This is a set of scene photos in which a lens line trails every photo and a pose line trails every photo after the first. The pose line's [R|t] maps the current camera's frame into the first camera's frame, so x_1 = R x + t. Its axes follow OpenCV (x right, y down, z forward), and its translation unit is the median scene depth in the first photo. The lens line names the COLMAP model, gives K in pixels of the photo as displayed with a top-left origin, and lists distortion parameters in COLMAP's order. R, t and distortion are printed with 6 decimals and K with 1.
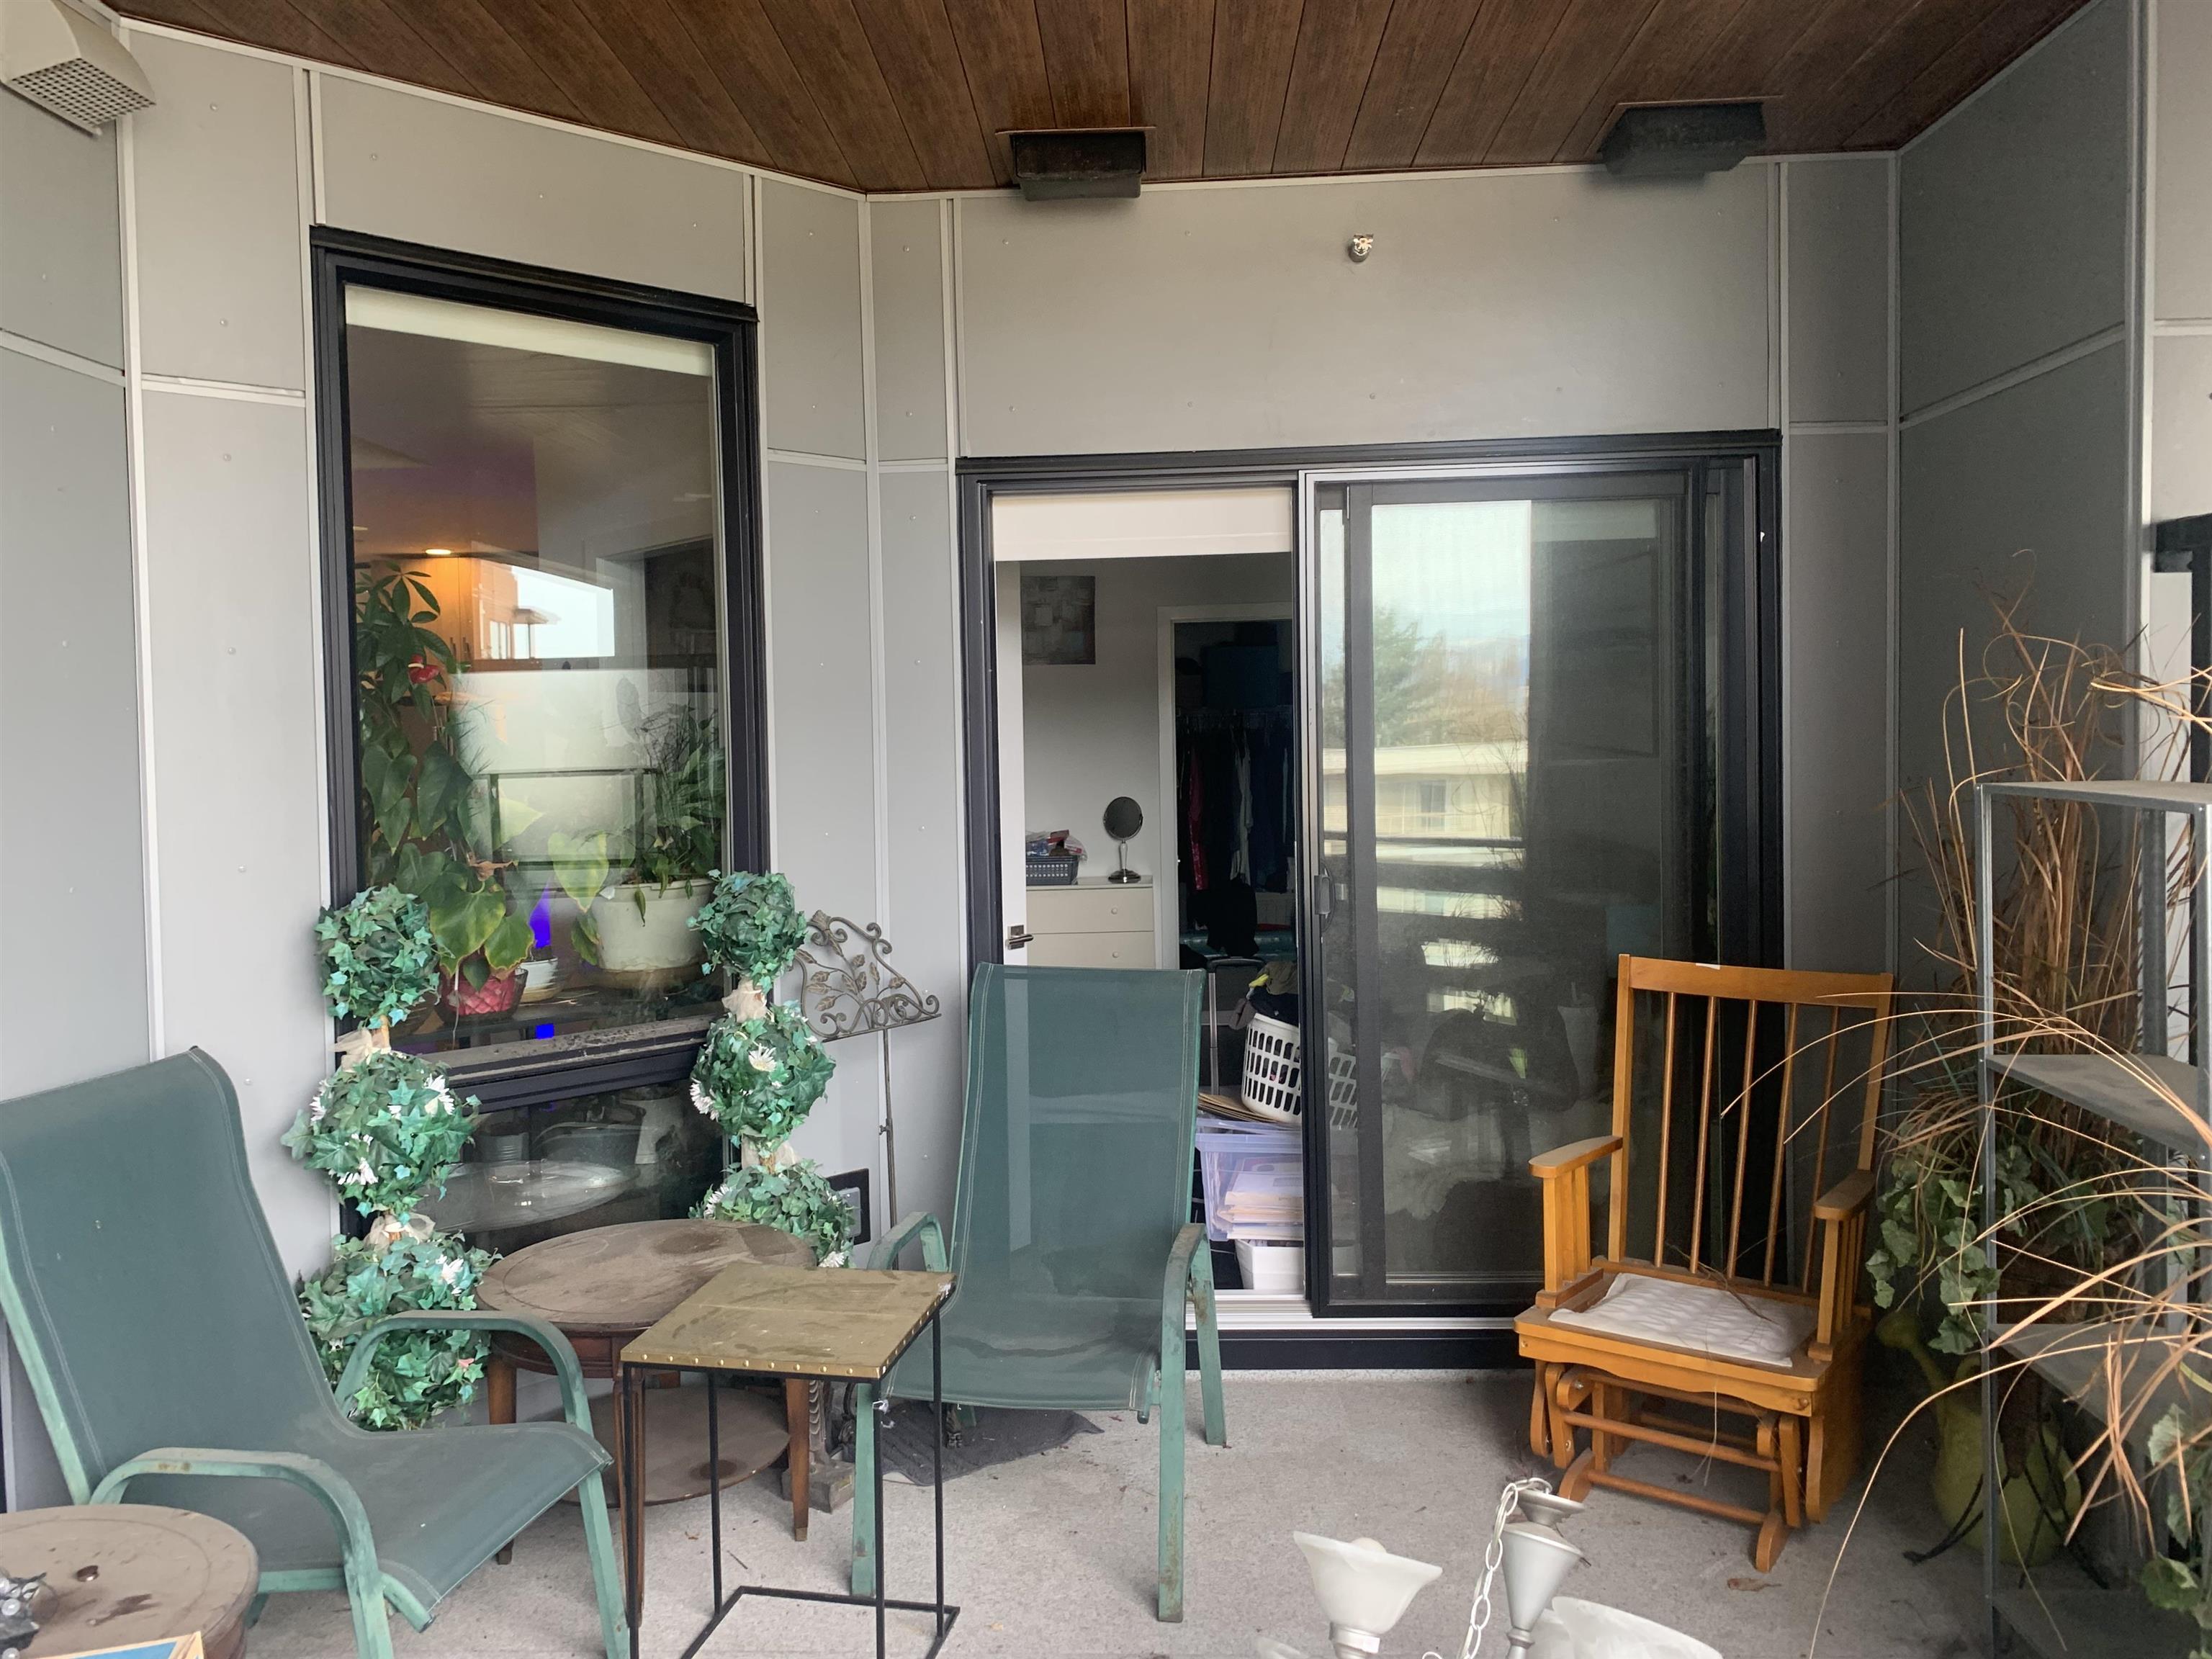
lens RADIAL K [[1680.8, 0, 1095.4], [0, 1680.8, 837.7], [0, 0, 1]] dist [0.018606, -0.010980]
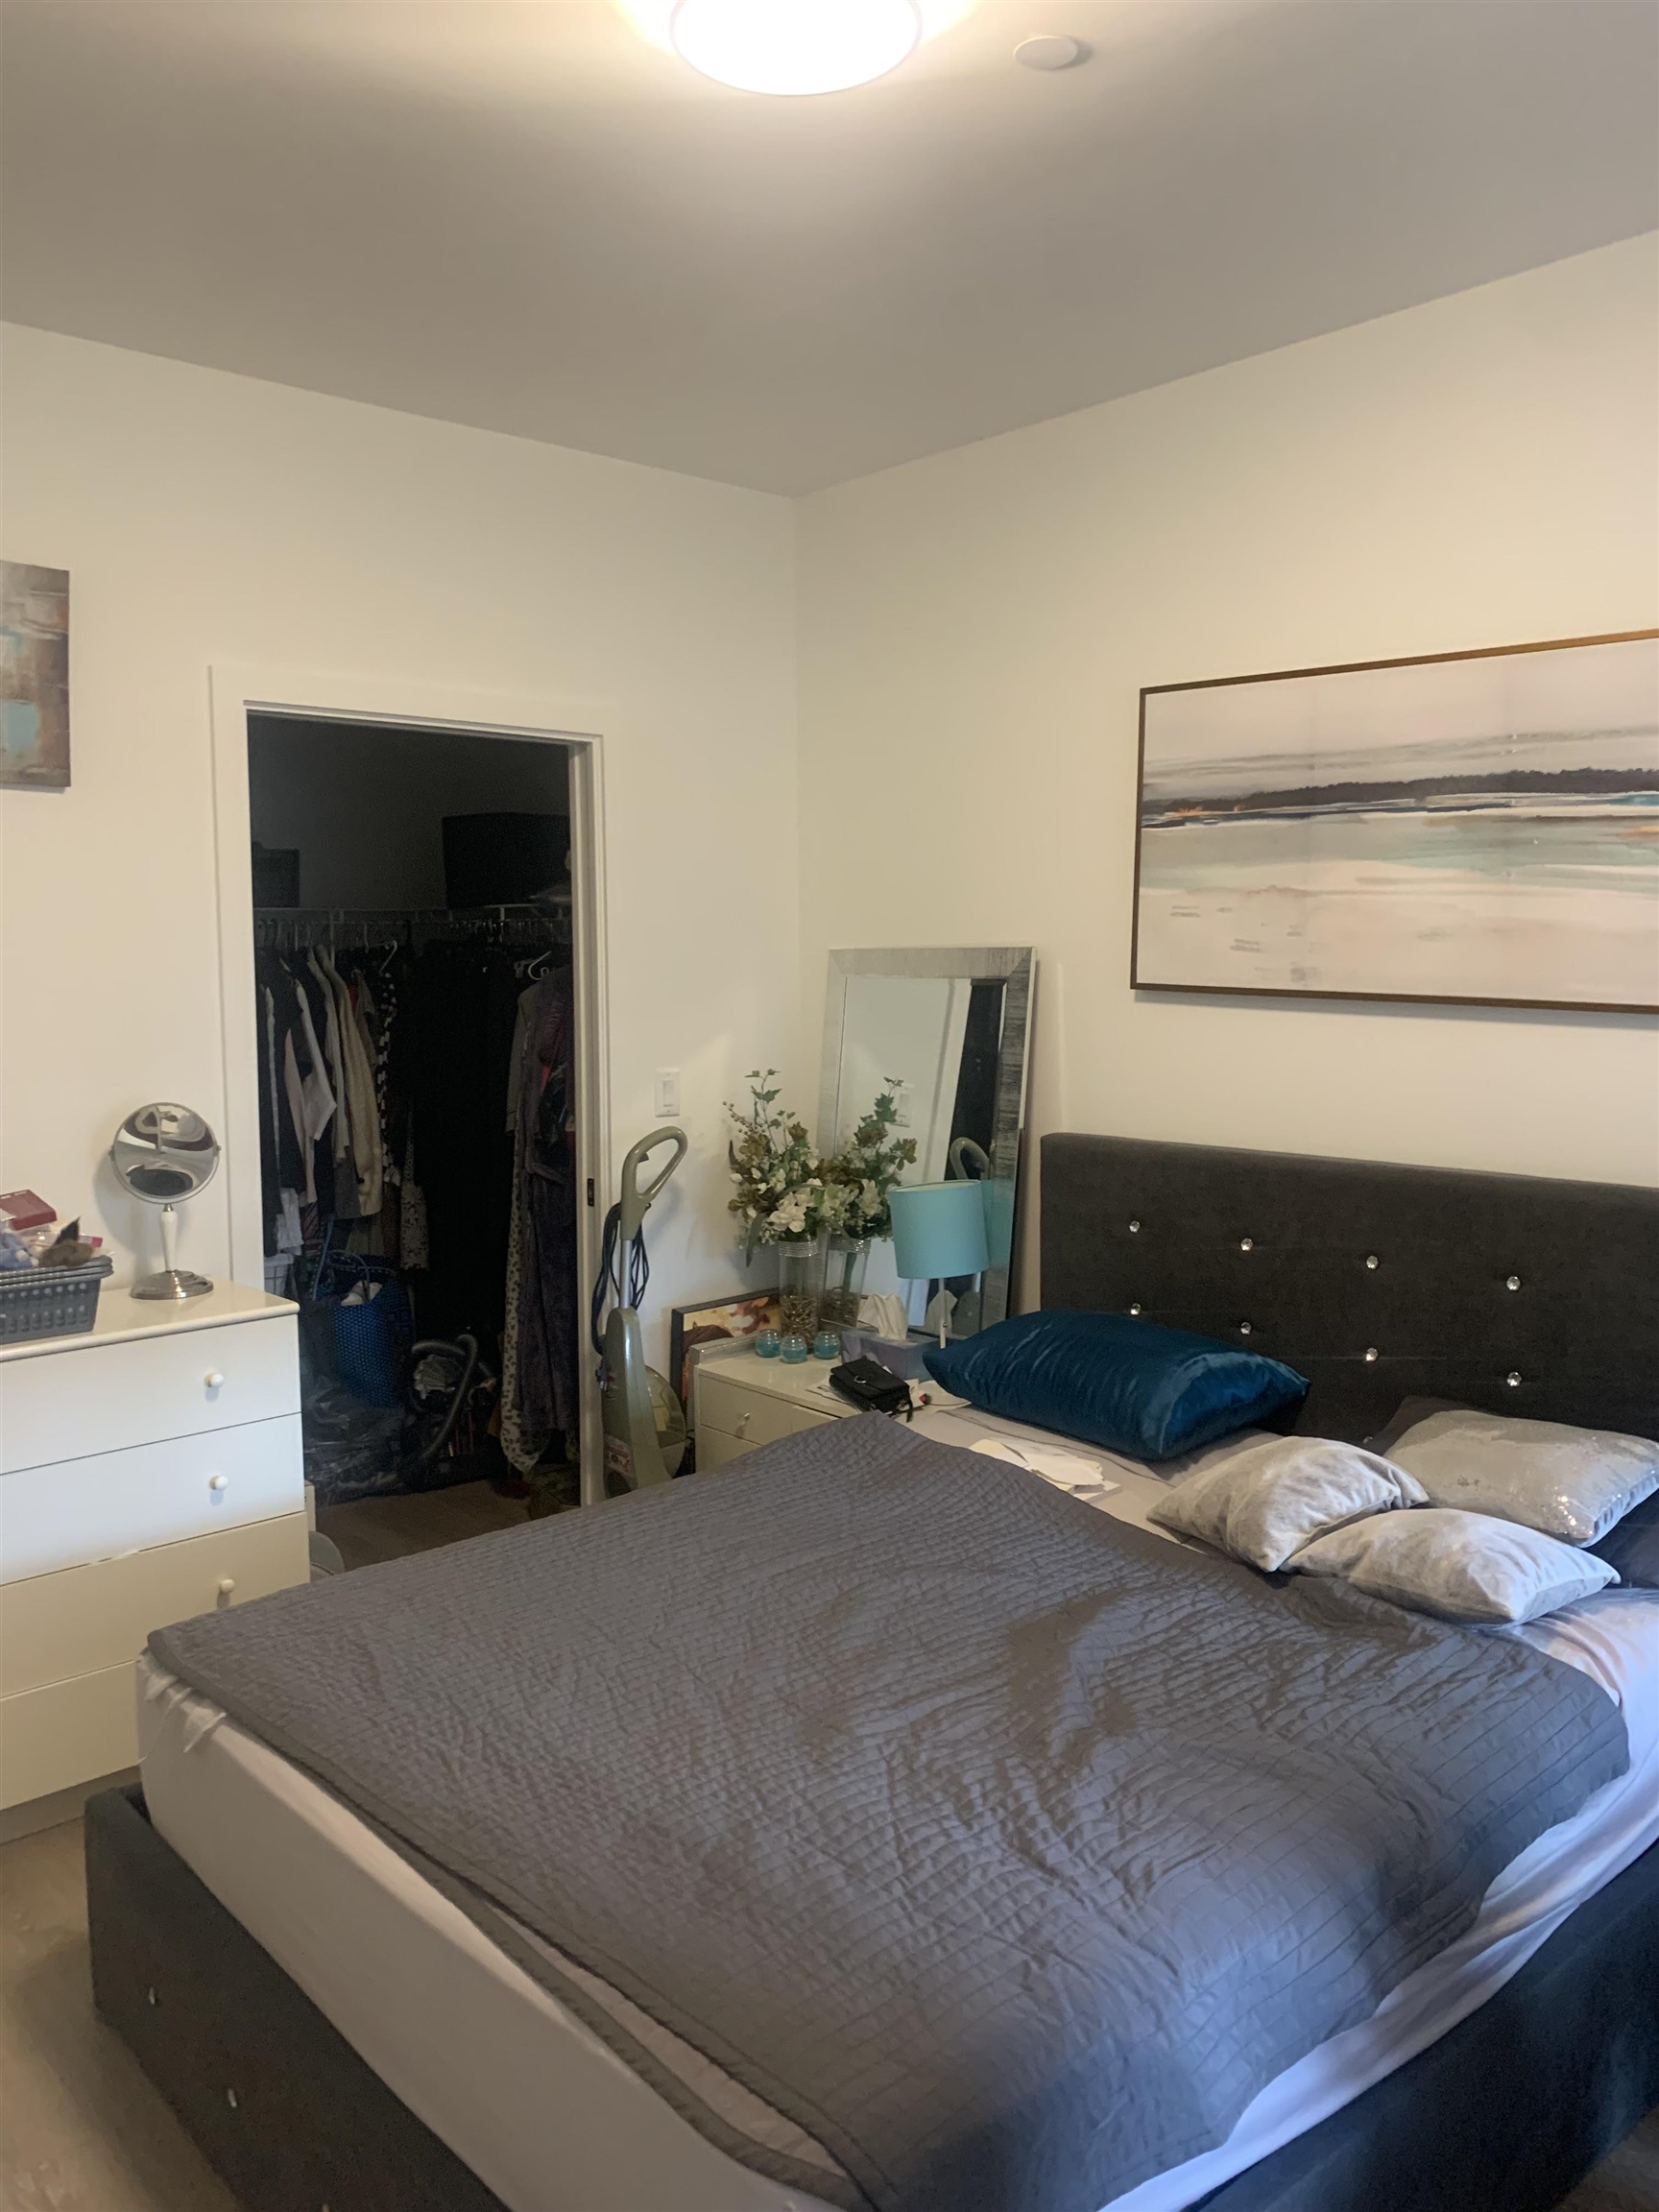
lens RADIAL K [[1680.8, 0, 829.5], [0, 1680.8, 1106.0], [0, 0, 1]] dist [0.018606, -0.010980]
pose [[0.709363, -0.048255, 0.703189, -0.140682], [0.031341, 0.998826, 0.036926, -0.029065], [-0.704146, -0.004156, 0.710043, 0.488983]]
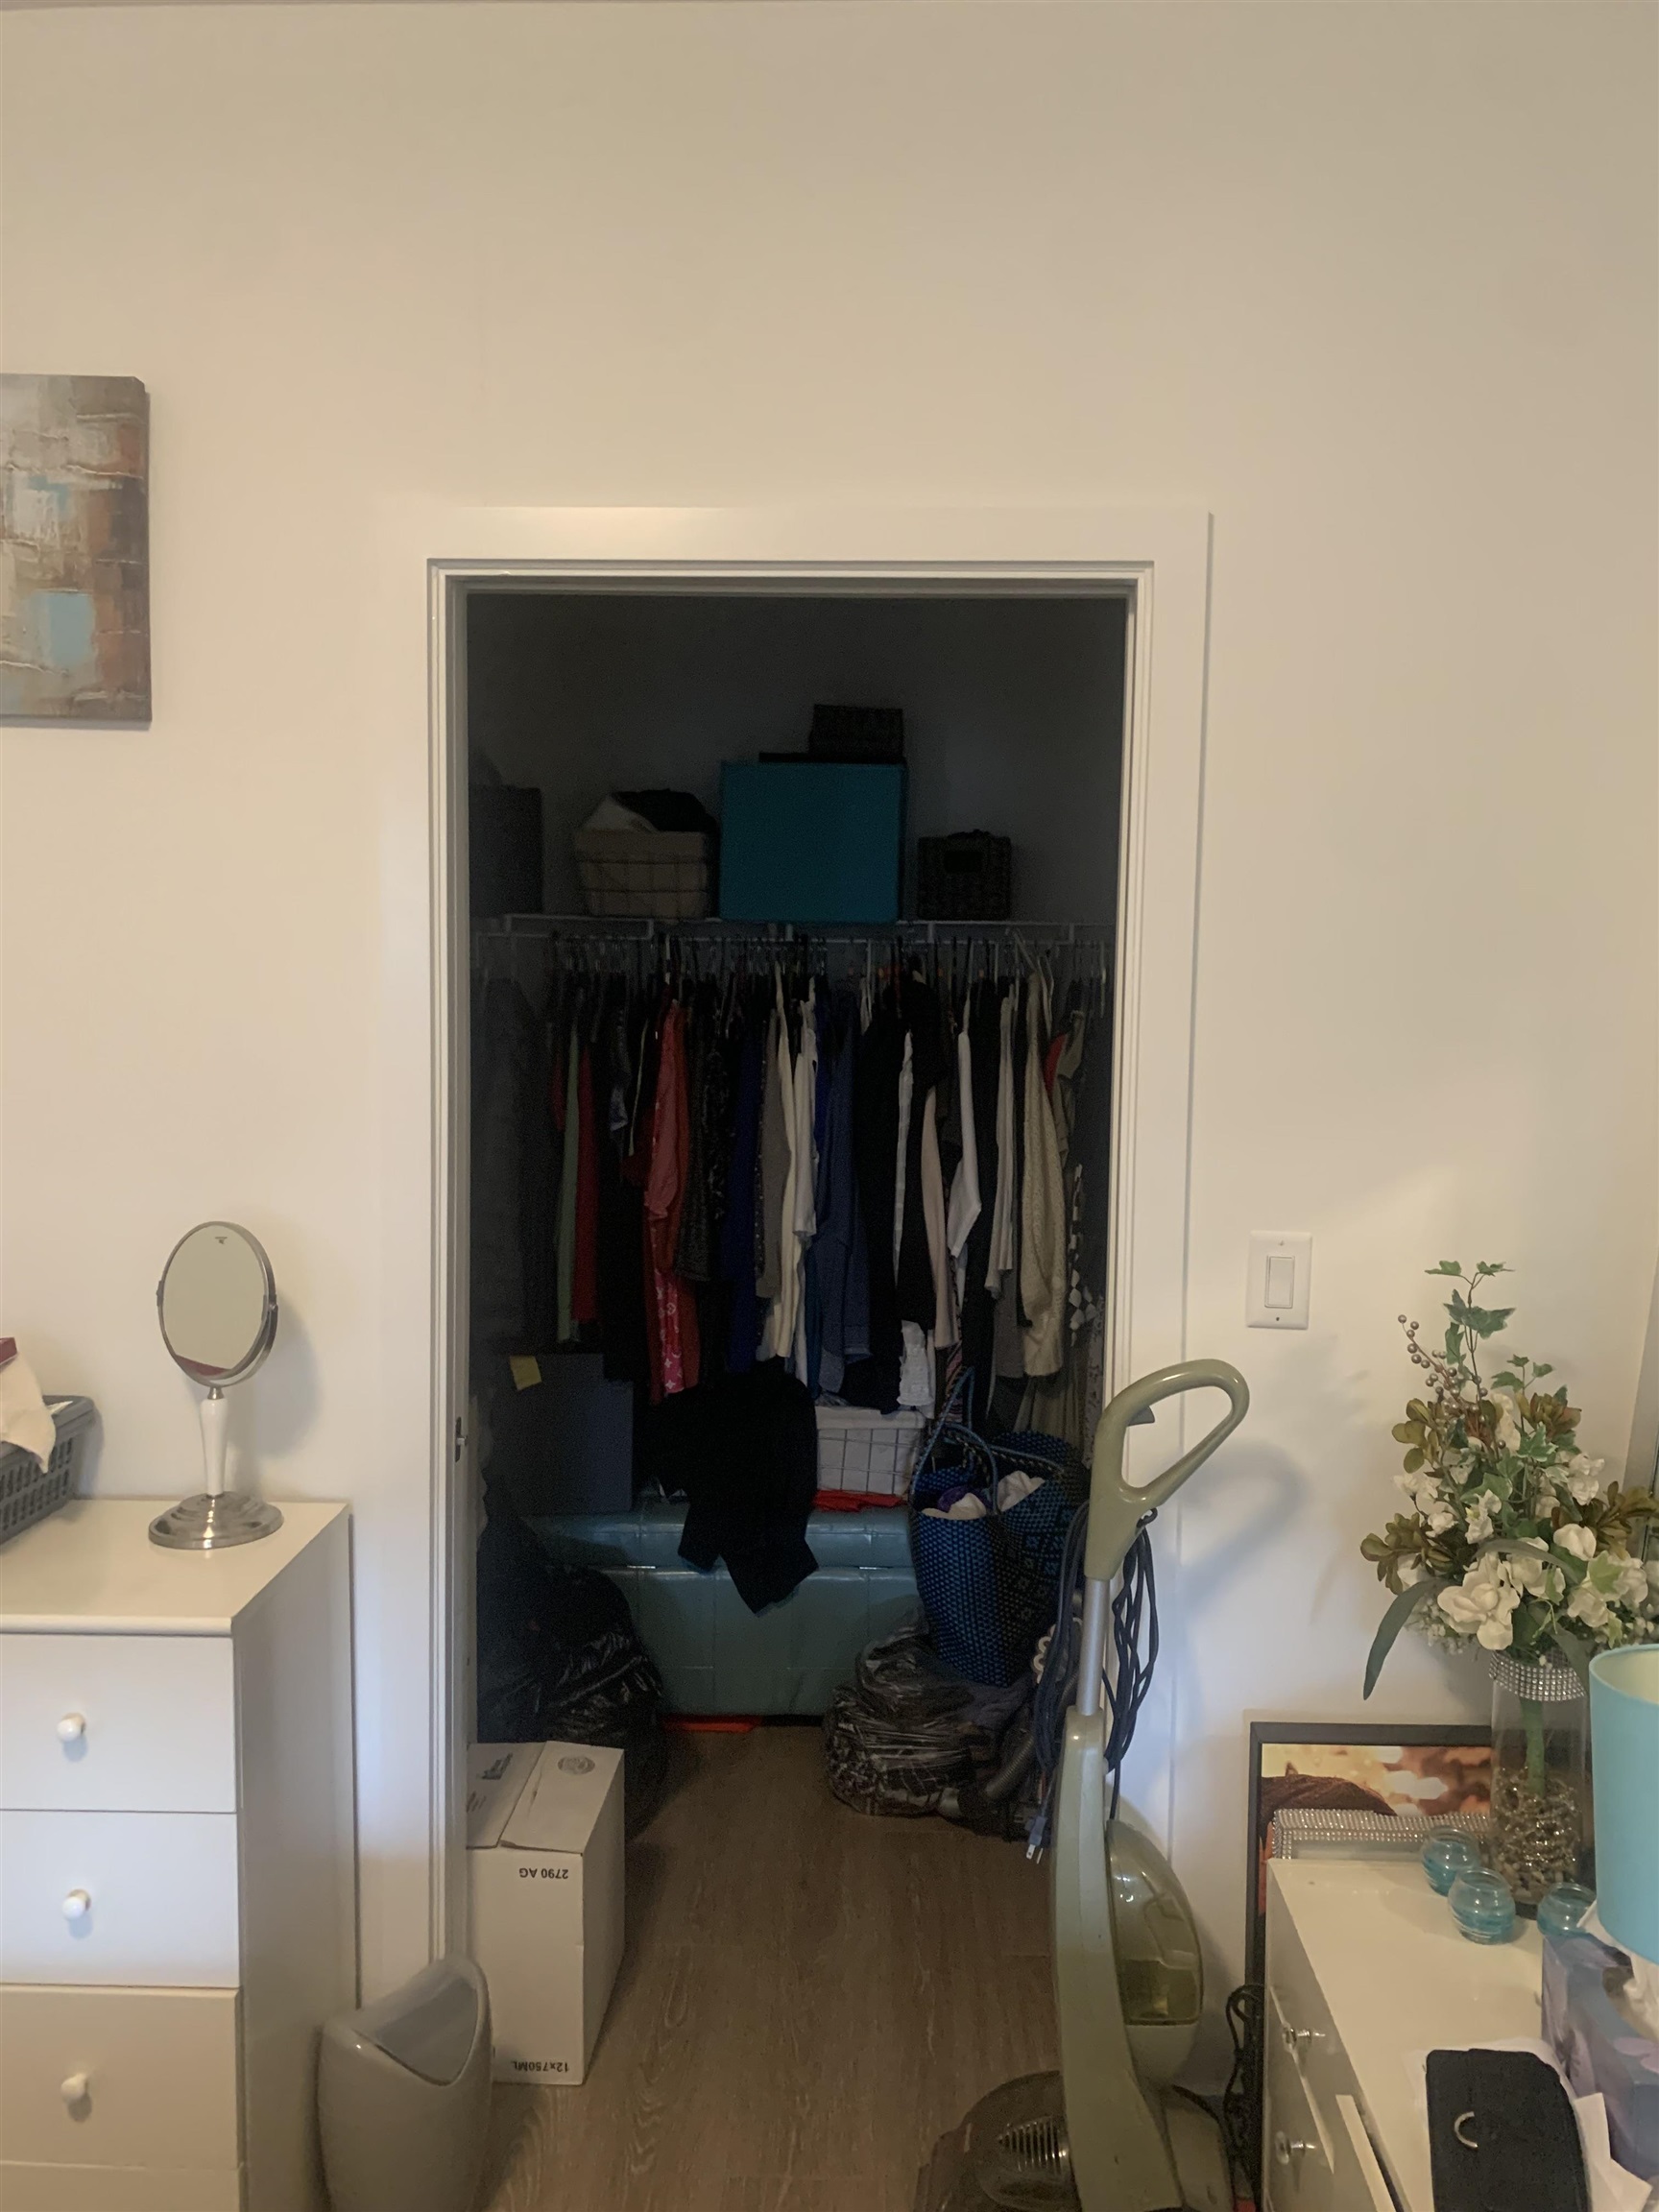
lens RADIAL K [[1680.8, 0, 829.5], [0, 1680.8, 1106.0], [0, 0, 1]] dist [0.018606, -0.010980]
pose [[0.999443, 0.031776, 0.010223, 0.092541], [-0.032002, 0.999231, 0.022671, -0.044001], [-0.009495, -0.022986, 0.999691, 0.624725]]
